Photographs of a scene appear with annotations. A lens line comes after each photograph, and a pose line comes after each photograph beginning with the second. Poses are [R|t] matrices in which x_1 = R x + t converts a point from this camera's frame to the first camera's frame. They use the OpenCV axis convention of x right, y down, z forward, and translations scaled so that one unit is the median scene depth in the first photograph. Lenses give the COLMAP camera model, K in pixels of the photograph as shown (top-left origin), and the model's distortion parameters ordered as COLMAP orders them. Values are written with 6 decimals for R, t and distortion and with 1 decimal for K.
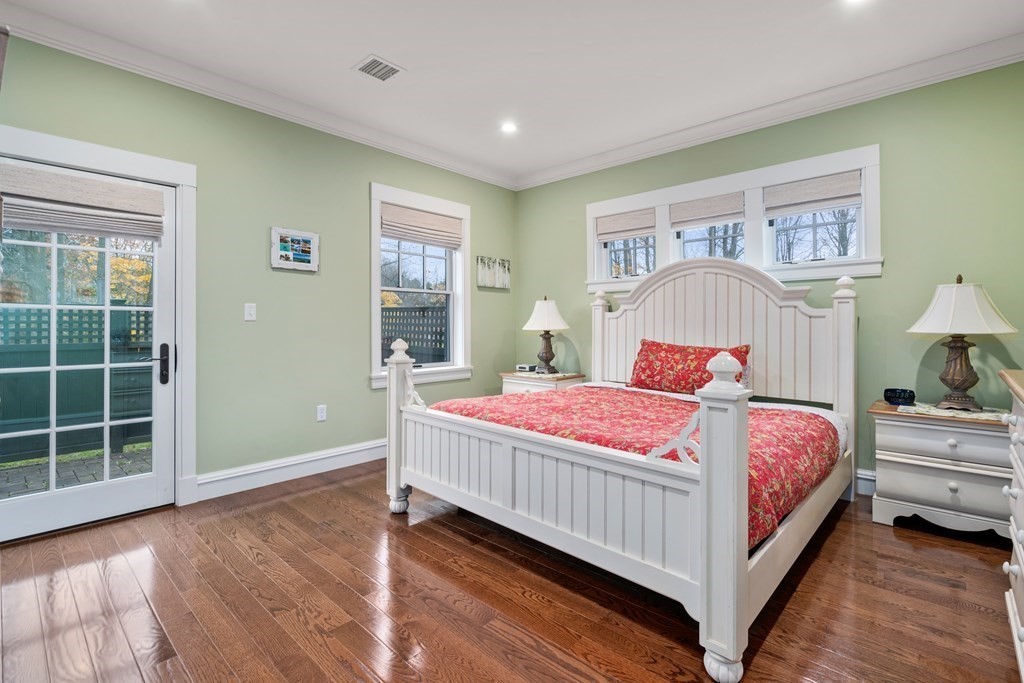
lens RADIAL K [[466.4, 0, 514.0], [0, 466.4, 327.1], [0, 0, 1]] dist [-0.095703, 0.000204]
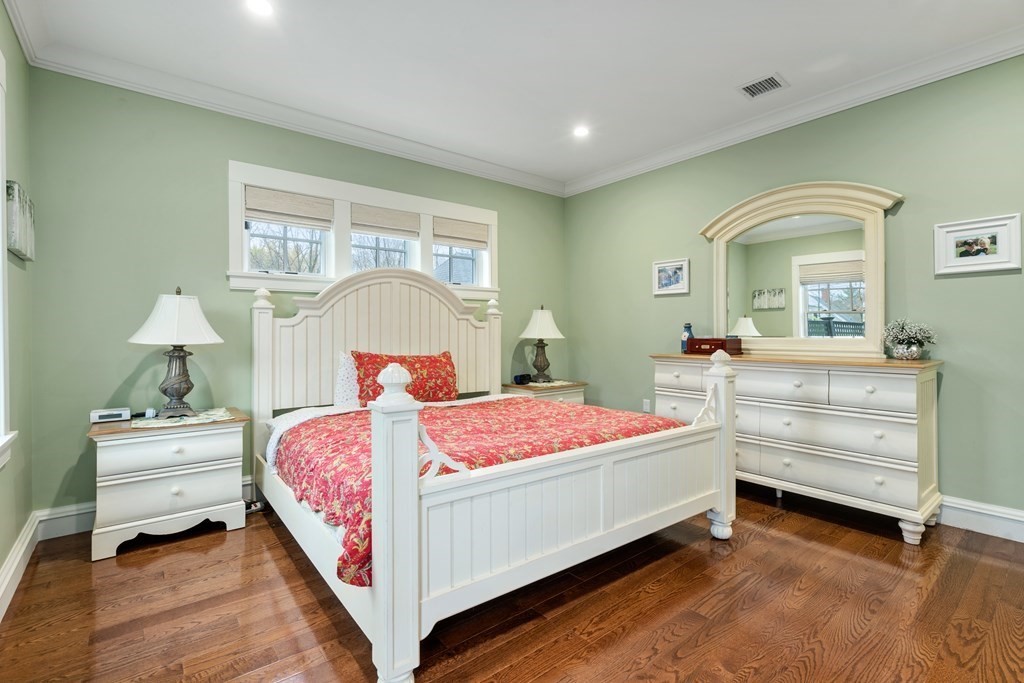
lens RADIAL K [[471.7, 0, 509.5], [0, 471.7, 325.6], [0, 0, 1]] dist [0.001541, 0.000597]
pose [[0.138373, 0.016763, 0.990238, -0.657803], [0.009578, 0.999787, -0.018263, -0.003453], [-0.990334, 0.012012, 0.138183, 0.688034]]
